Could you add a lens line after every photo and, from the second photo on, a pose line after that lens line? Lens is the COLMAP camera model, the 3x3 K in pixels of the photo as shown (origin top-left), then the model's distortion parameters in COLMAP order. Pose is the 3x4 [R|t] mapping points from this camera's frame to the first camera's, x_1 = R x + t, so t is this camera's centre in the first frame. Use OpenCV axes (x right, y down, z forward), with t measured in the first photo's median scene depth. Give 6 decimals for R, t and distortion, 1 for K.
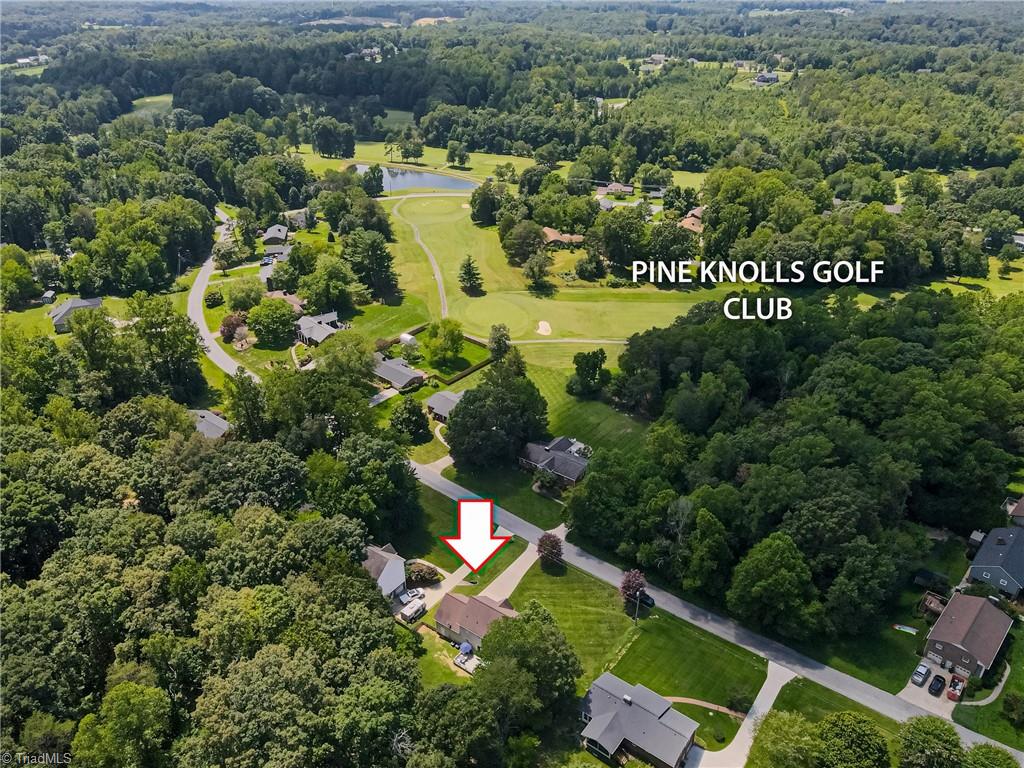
lens RADIAL K [[754.4, 0, 514.3], [0, 754.4, 381.2], [0, 0, 1]] dist [-0.006324, 0.040153]
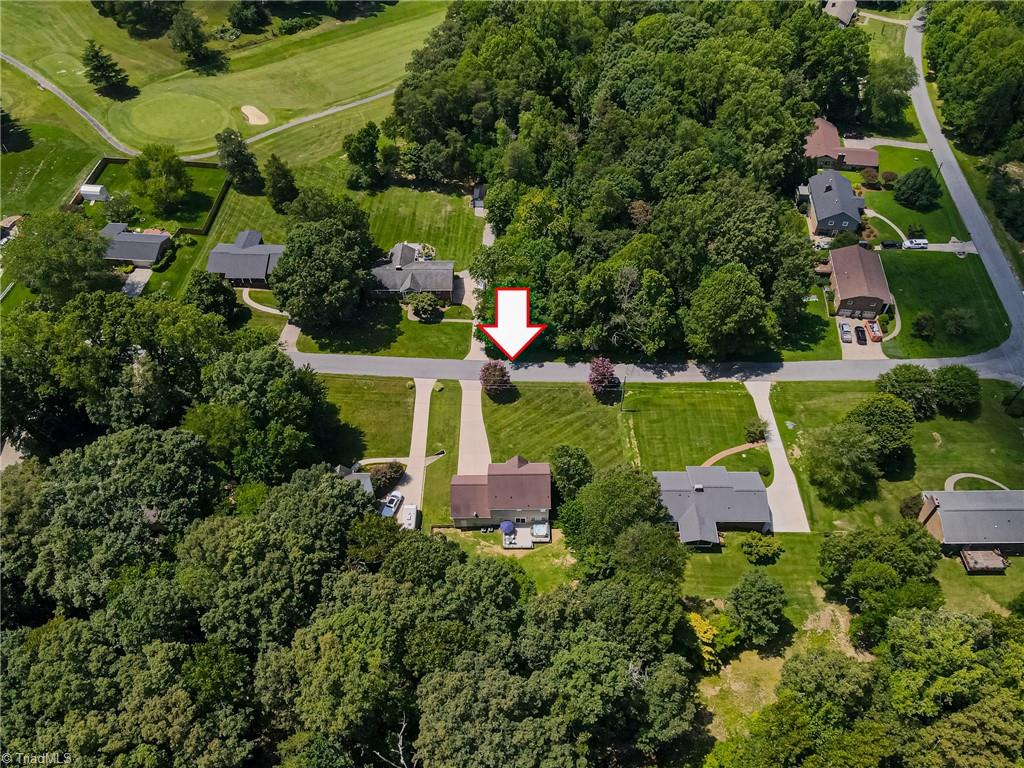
lens RADIAL K [[754.4, 0, 514.3], [0, 754.4, 381.2], [0, 0, 1]] dist [-0.006324, 0.040153]
pose [[0.807162, -0.448033, 0.384390, -0.286842], [0.285090, 0.866024, 0.410763, -0.132685], [-0.516927, -0.221967, 0.826751, 0.285567]]
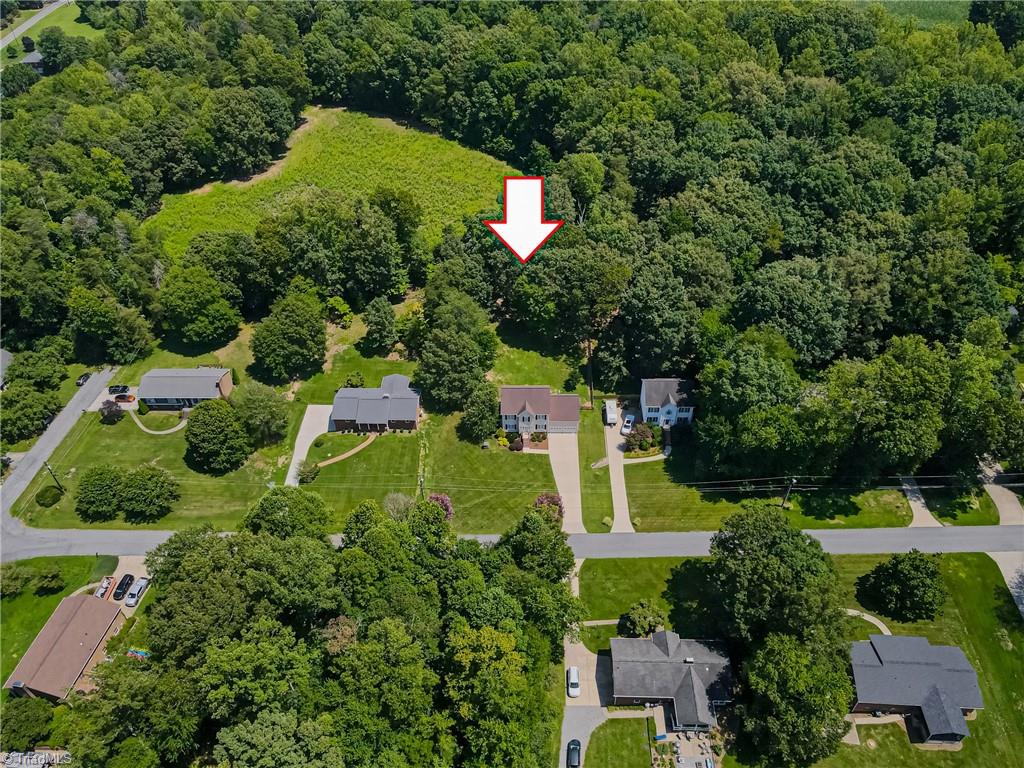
lens RADIAL K [[754.4, 0, 514.3], [0, 754.4, 381.2], [0, 0, 1]] dist [-0.006324, 0.040153]
pose [[-0.820347, 0.393414, -0.415037, 0.394324], [-0.251914, 0.402942, 0.879873, -0.603648], [0.513390, 0.826356, -0.231446, 1.119966]]
